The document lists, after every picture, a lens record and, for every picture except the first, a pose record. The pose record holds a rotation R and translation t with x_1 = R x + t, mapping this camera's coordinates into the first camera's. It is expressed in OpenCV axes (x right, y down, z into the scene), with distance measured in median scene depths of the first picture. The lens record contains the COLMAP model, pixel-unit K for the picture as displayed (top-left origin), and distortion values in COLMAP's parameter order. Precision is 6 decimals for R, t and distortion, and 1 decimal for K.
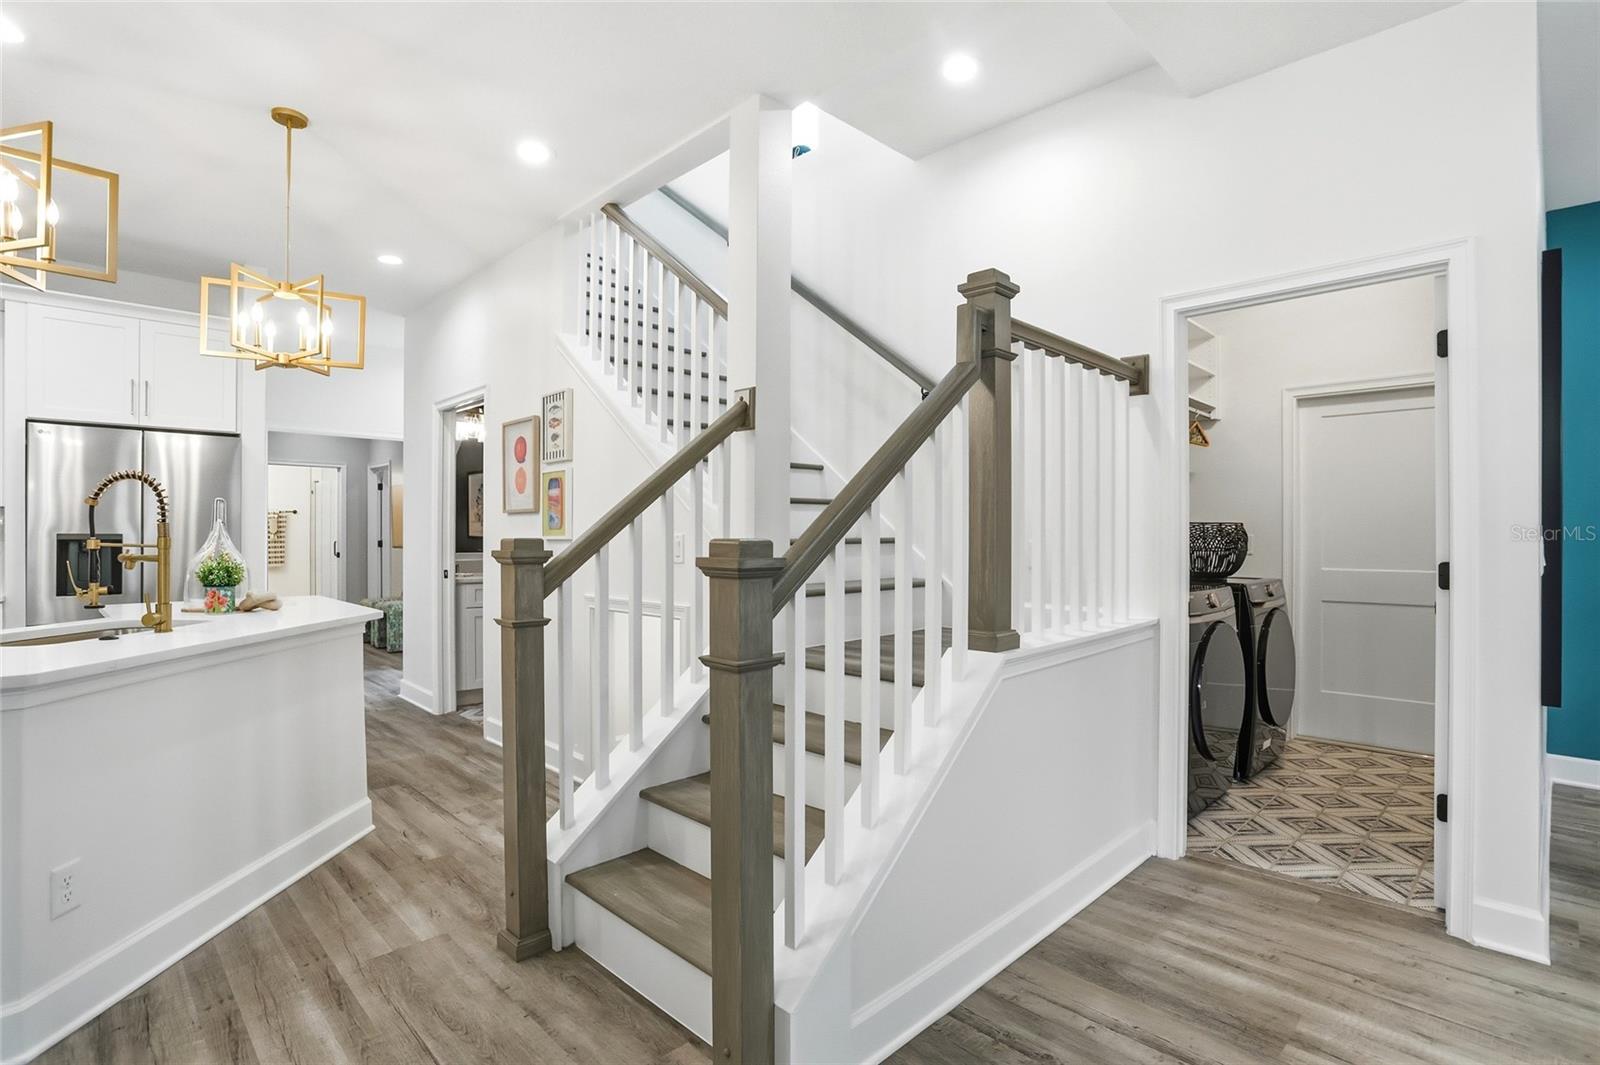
lens RADIAL K [[778.4, 0, 804.7], [0, 778.4, 531.9], [0, 0, 1]] dist [-0.030613, 0.000414]
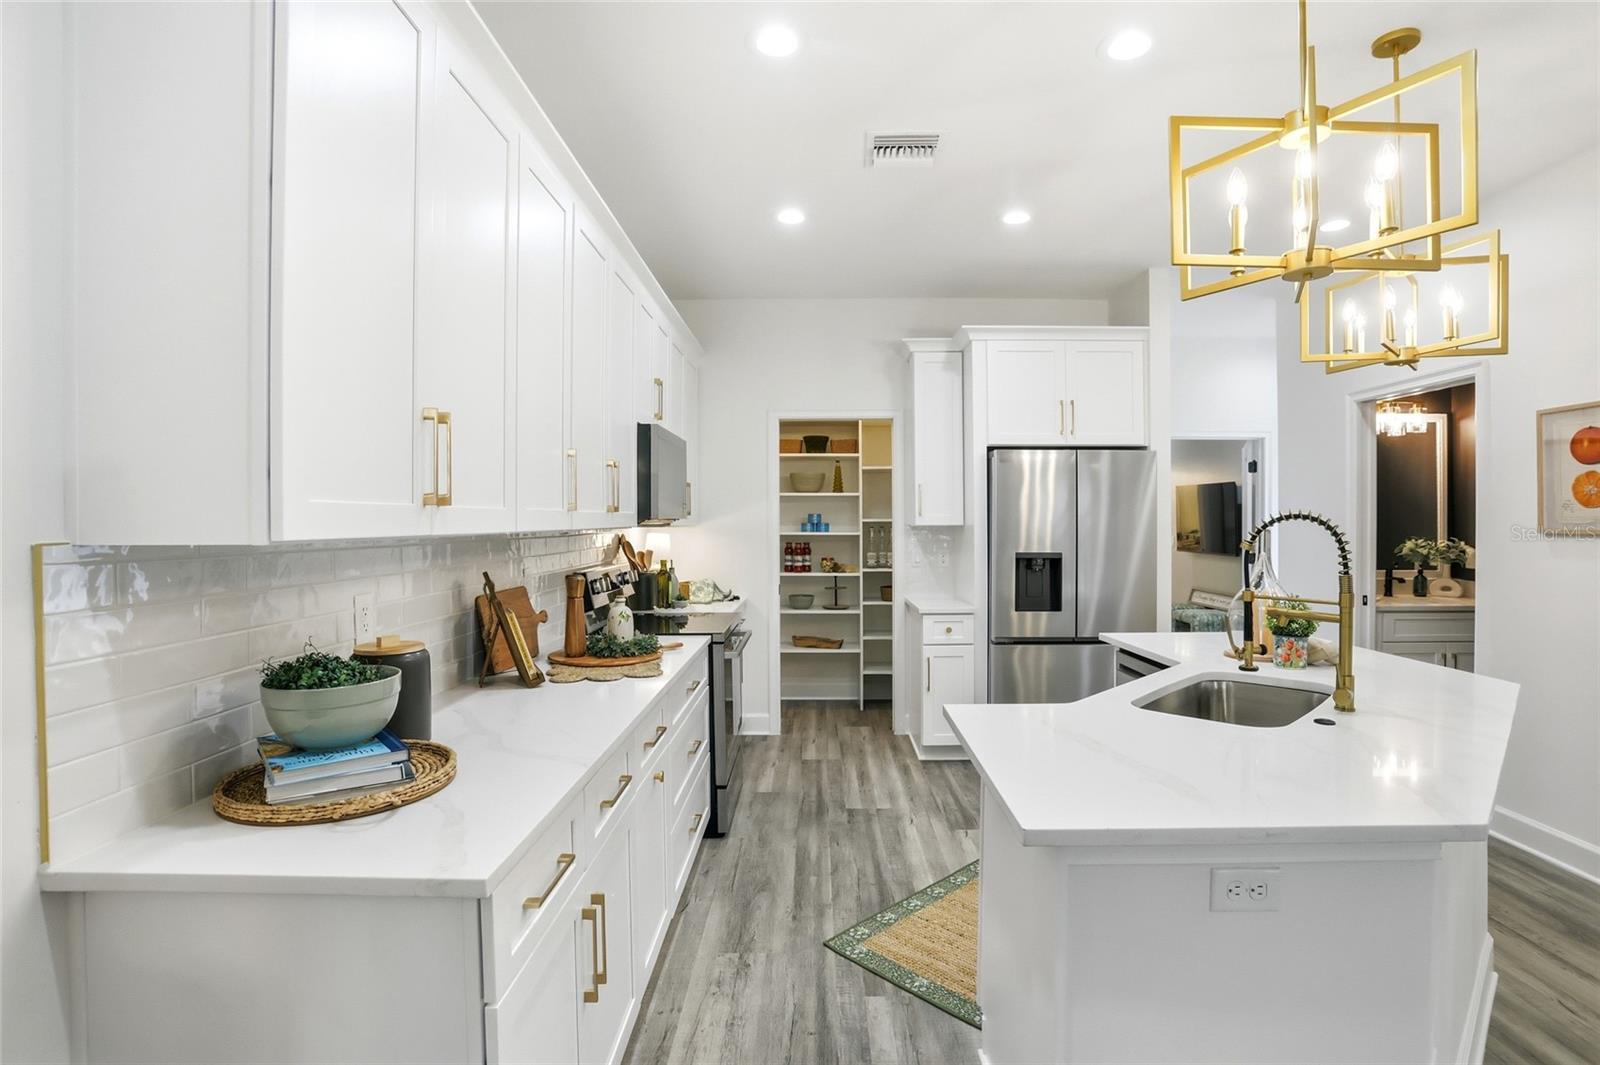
lens RADIAL K [[778.4, 0, 814.3], [0, 778.4, 531.3], [0, 0, 1]] dist [-0.030613, 0.000414]
pose [[0.691138, 0.004599, -0.722708, -0.518320], [0.004919, 0.999927, 0.011067, -0.055940], [0.722706, -0.011204, 0.691064, 0.032117]]
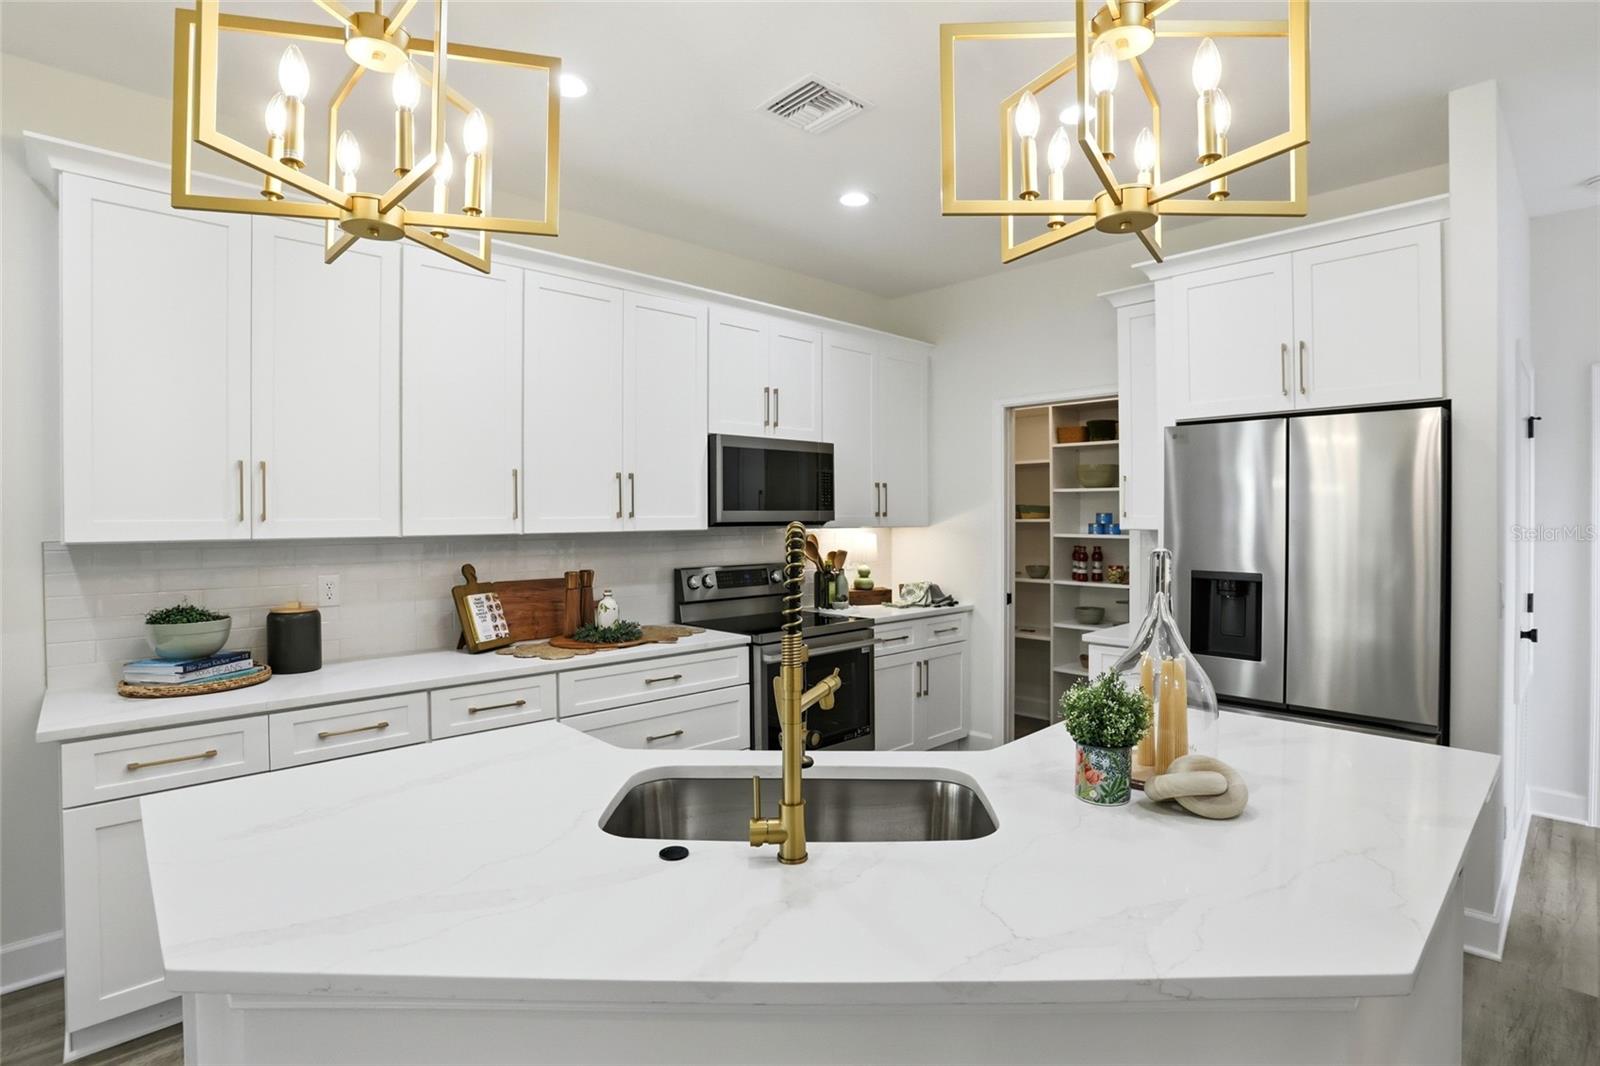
lens RADIAL K [[778.4, 0, 797.4], [0, 778.4, 523.7], [0, 0, 1]] dist [-0.030613, 0.000414]
pose [[-0.028073, 0.006515, -0.999585, -0.281685], [0.002250, 0.999977, 0.006454, -0.067446], [0.999603, -0.002068, -0.028087, 0.827758]]
